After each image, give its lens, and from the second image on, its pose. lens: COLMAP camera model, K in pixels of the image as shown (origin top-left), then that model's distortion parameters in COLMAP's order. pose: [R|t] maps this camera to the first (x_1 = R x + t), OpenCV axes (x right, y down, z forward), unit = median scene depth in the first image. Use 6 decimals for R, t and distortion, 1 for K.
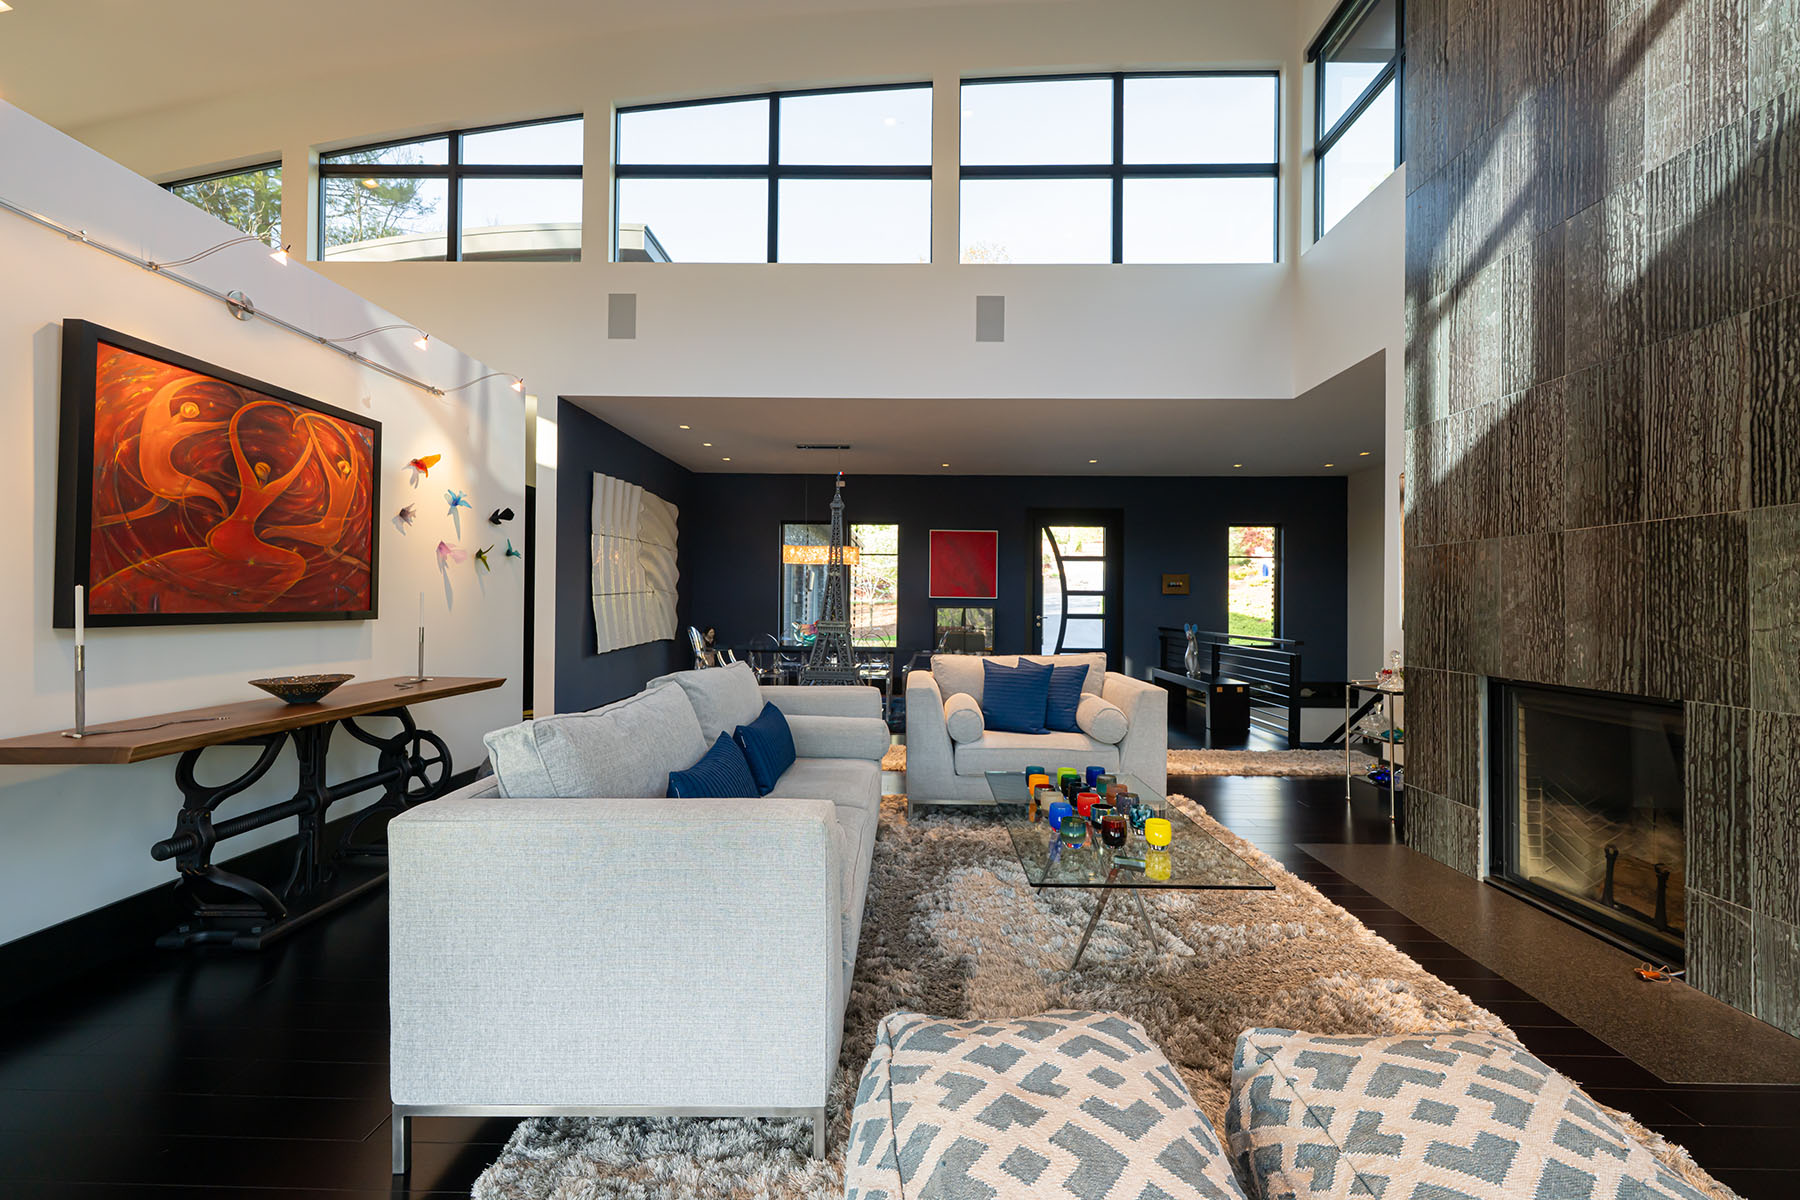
lens RADIAL K [[714.2, 0, 900.0], [0, 714.2, 600.0], [0, 0, 1]] dist [0.000809, 0.000355]
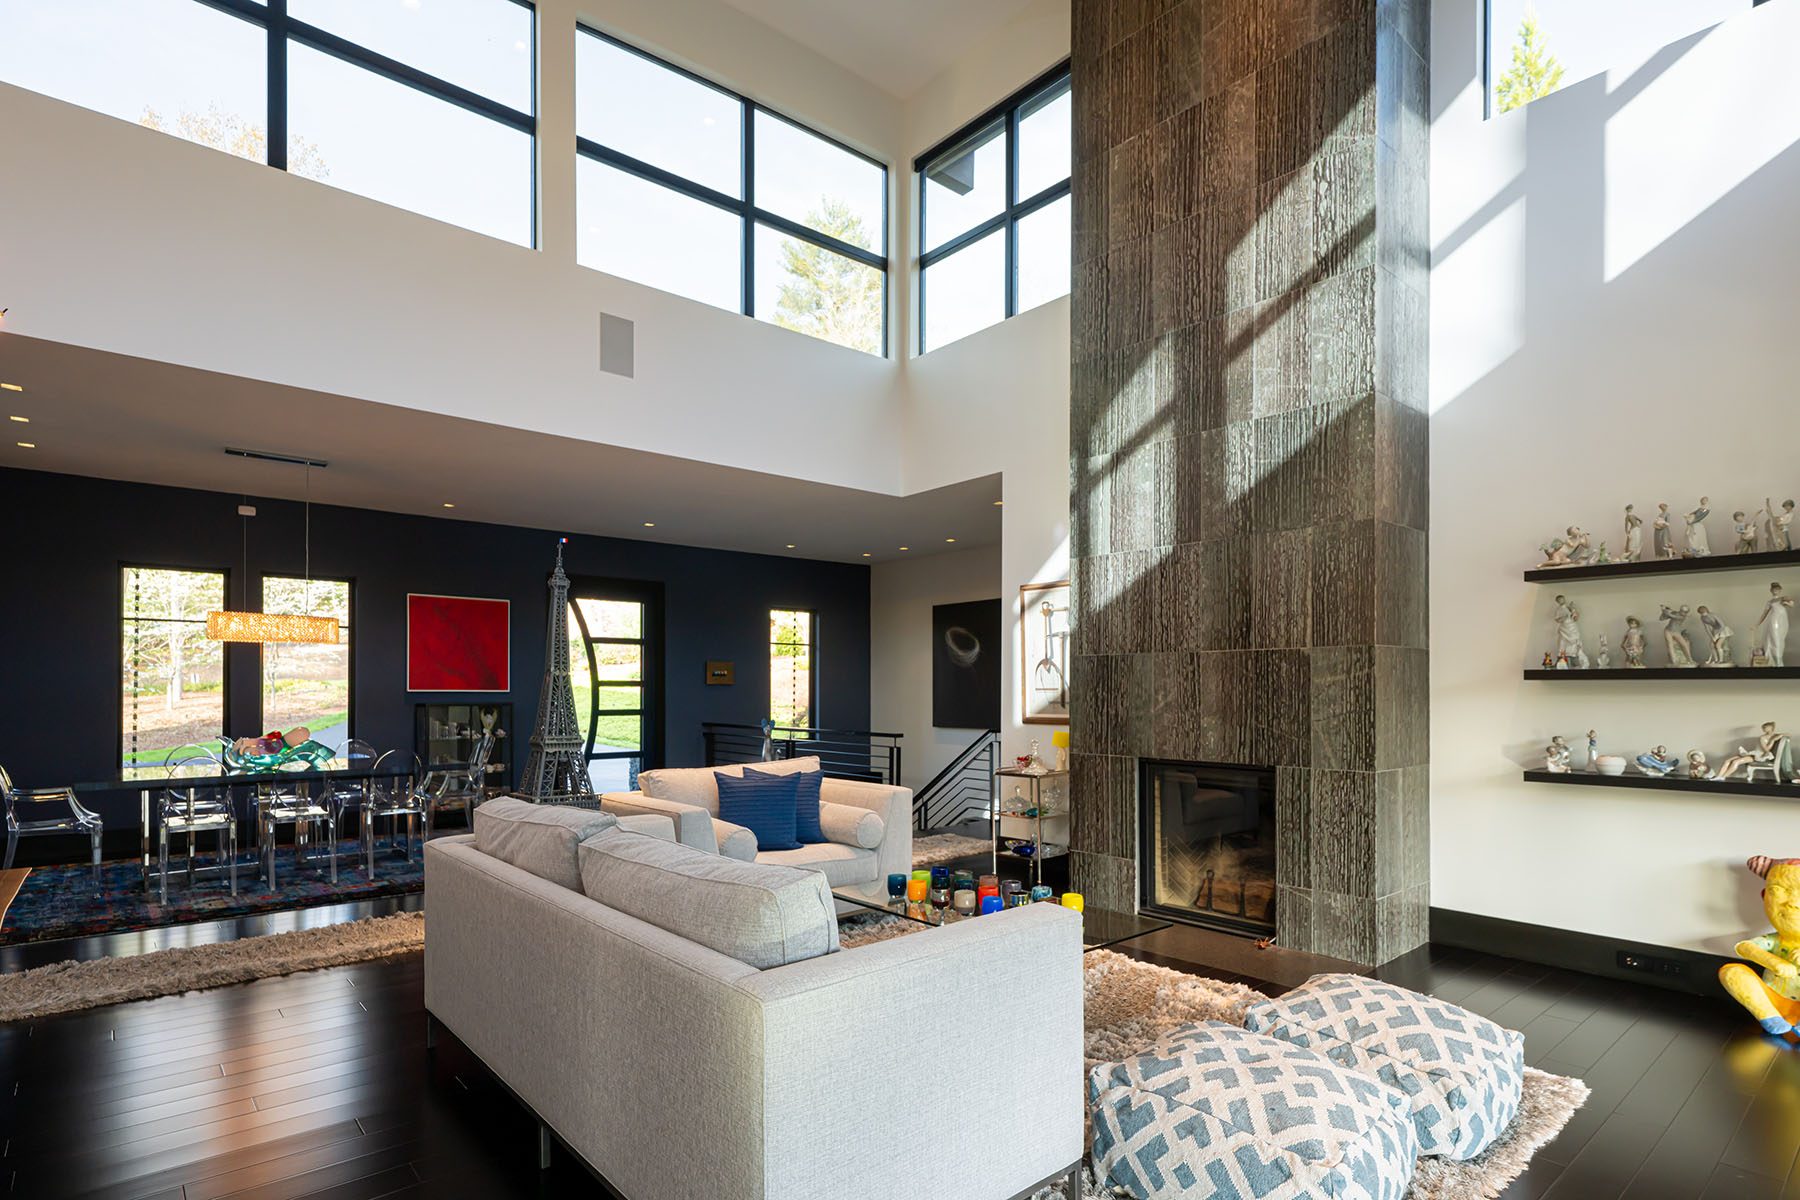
lens RADIAL K [[922.8, 0, 902.9], [0, 922.8, 692.6], [0, 0, 1]] dist [0.012013, 0.000639]
pose [[0.740364, -0.010844, 0.672119, -0.591630], [0.003371, 0.999917, 0.012419, -0.032726], [-0.672198, -0.006929, 0.740339, 0.033710]]
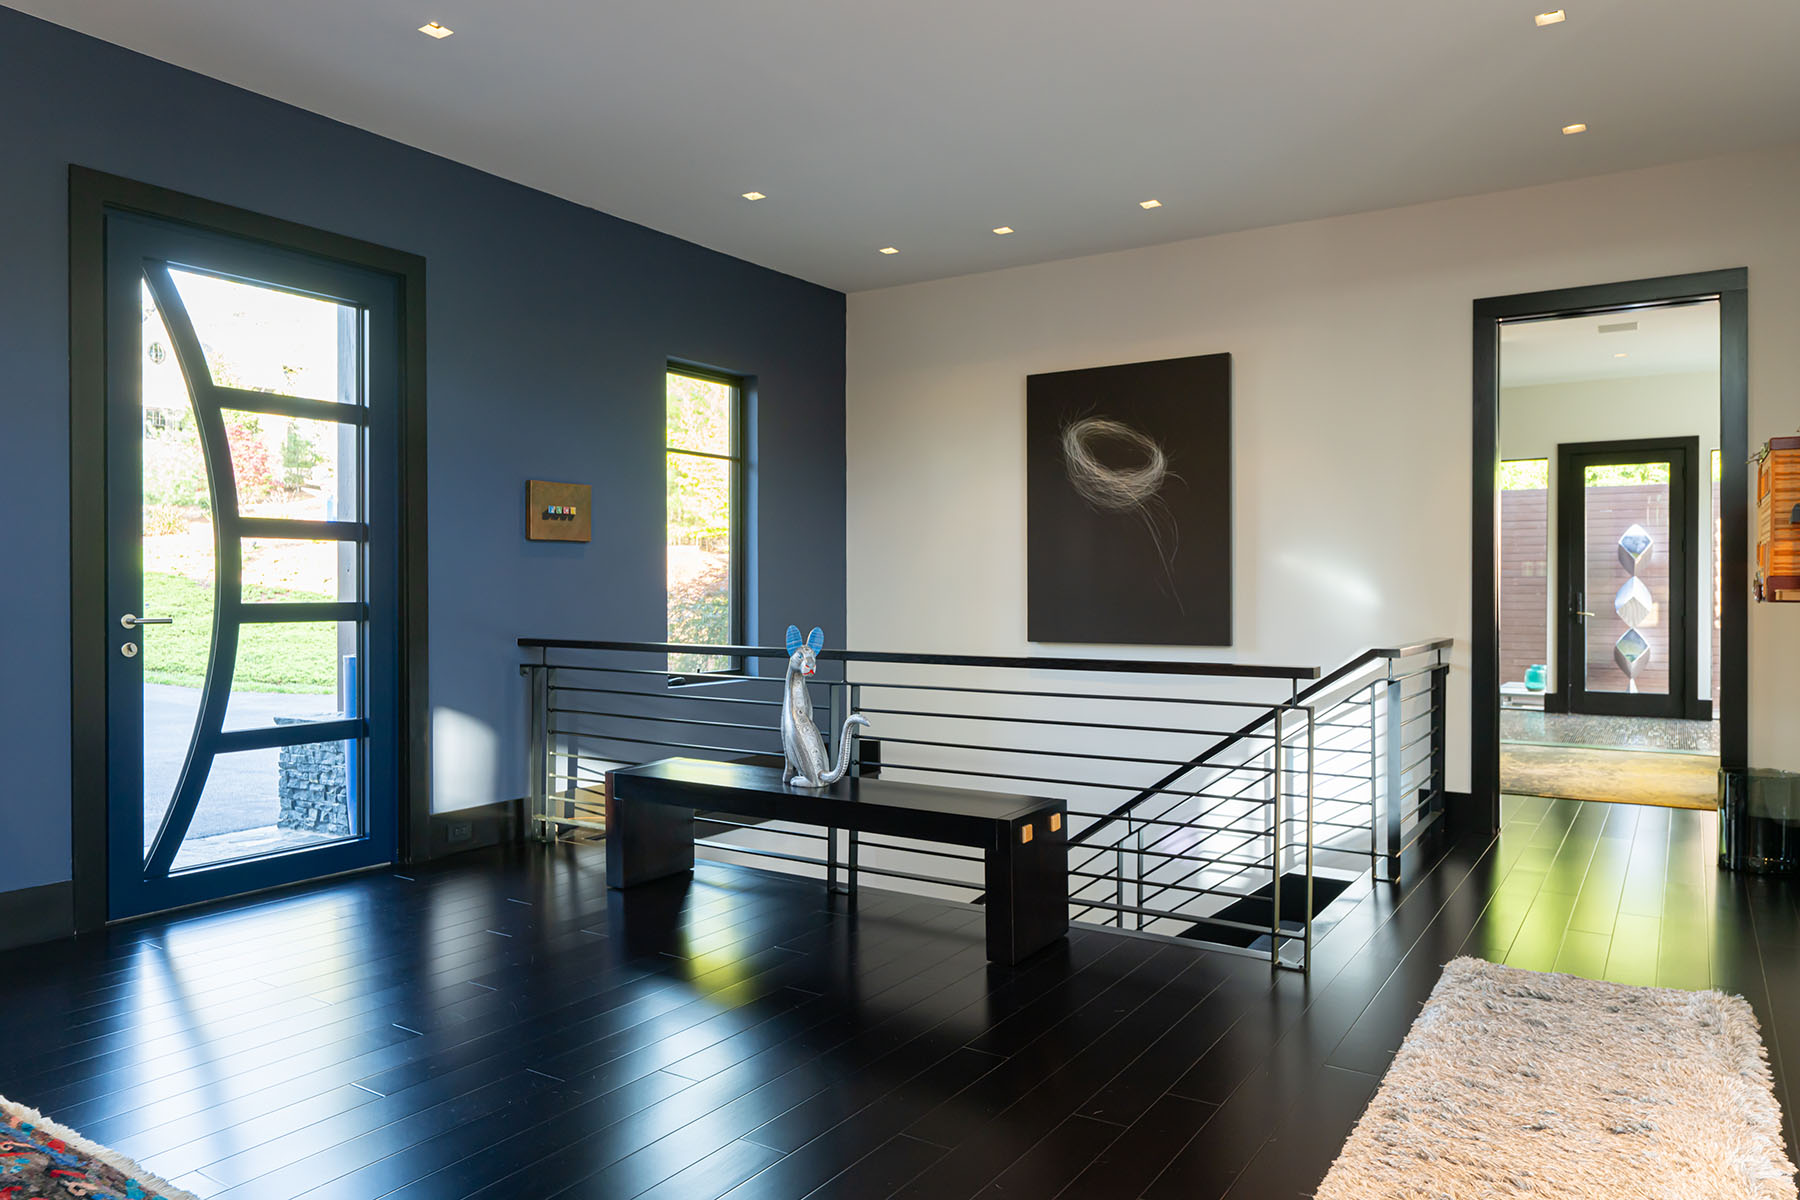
lens RADIAL K [[1208.4, 0, 900.0], [0, 1208.4, 600.0], [0, 0, 1]] dist [-0.001431, -0.001638]
pose [[0.530770, -0.017197, 0.847341, -0.058999], [-0.001502, 0.999773, 0.021231, 0.022059], [-0.847514, -0.012542, 0.530624, 1.567856]]
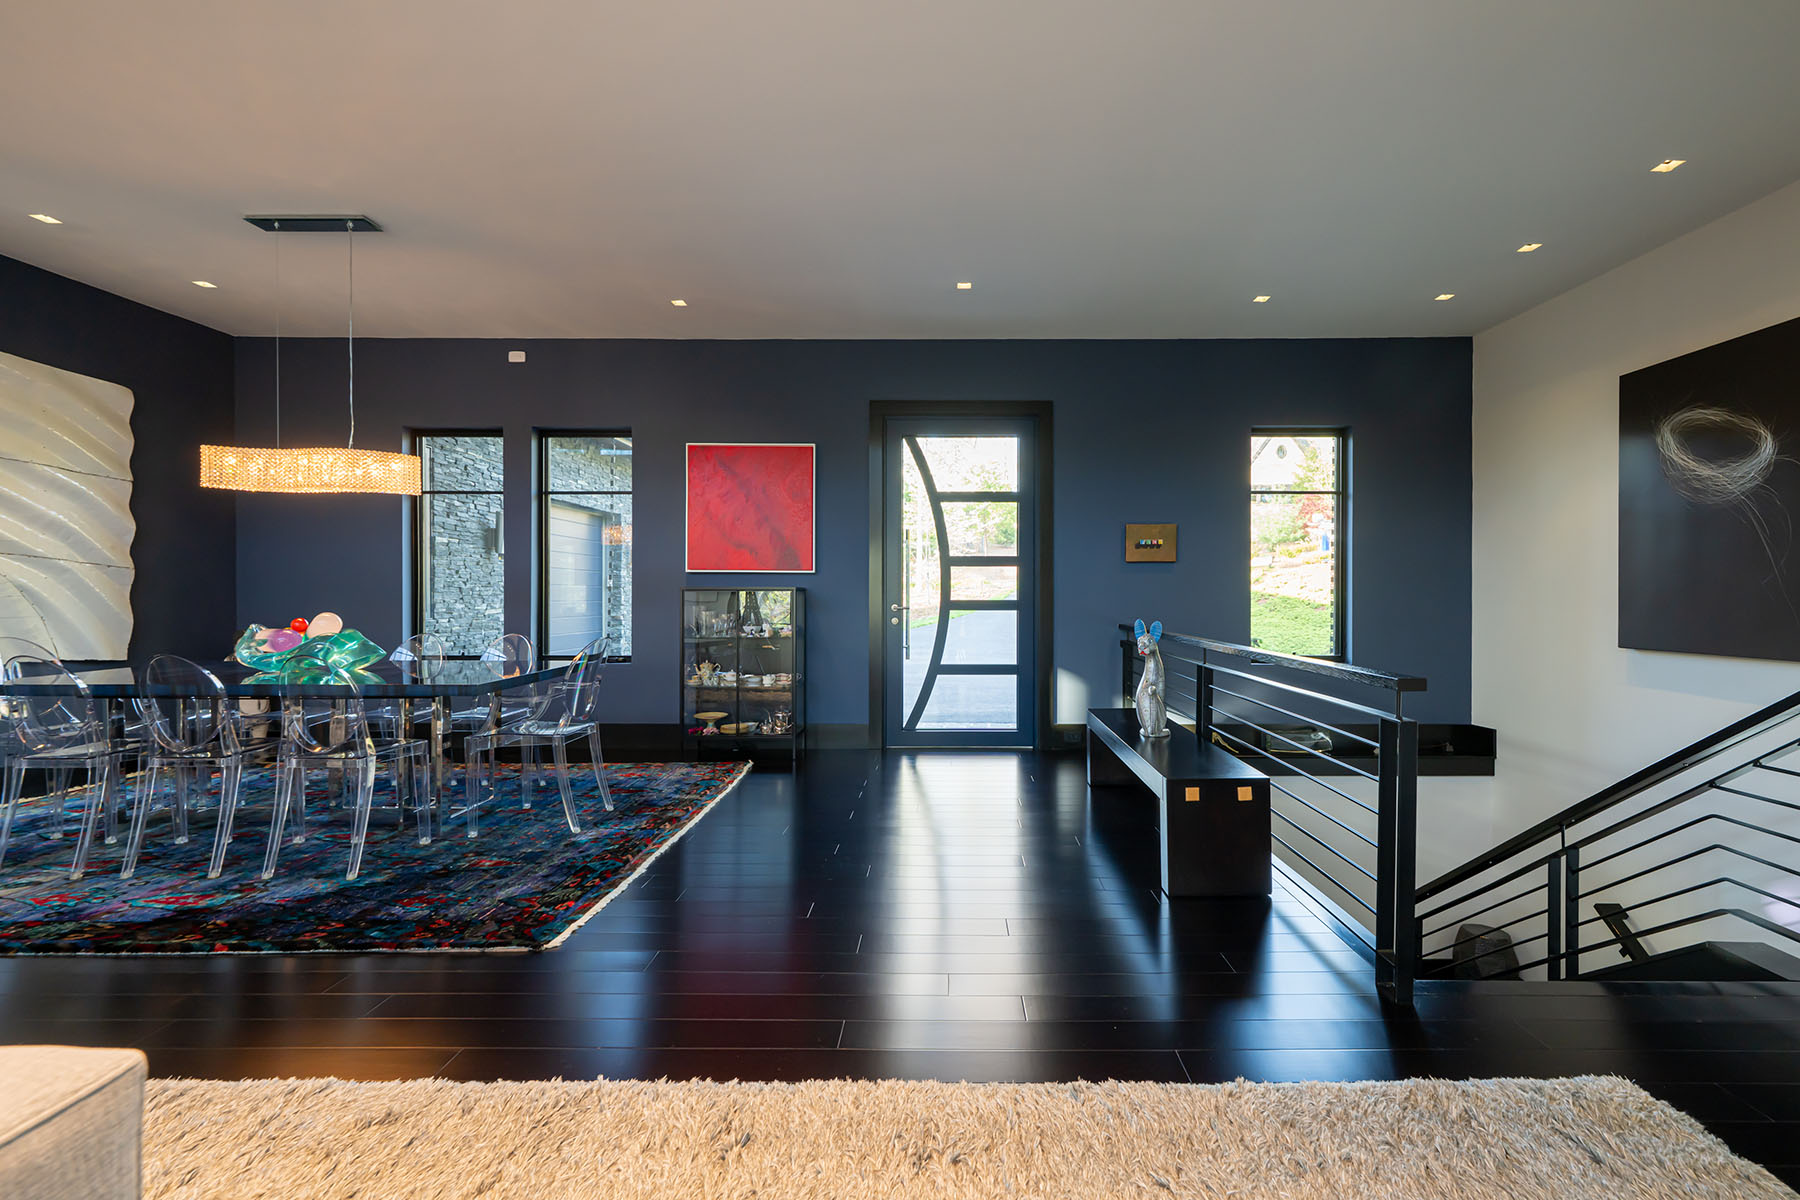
lens RADIAL K [[778.9, 0, 940.1], [0, 778.9, 597.8], [0, 0, 1]] dist [0.000498, 0.000055]
pose [[0.999897, -0.006923, 0.012547, 0.631842], [0.006746, 0.999878, 0.014080, 0.026691], [-0.012643, -0.013994, 0.999822, 1.201571]]
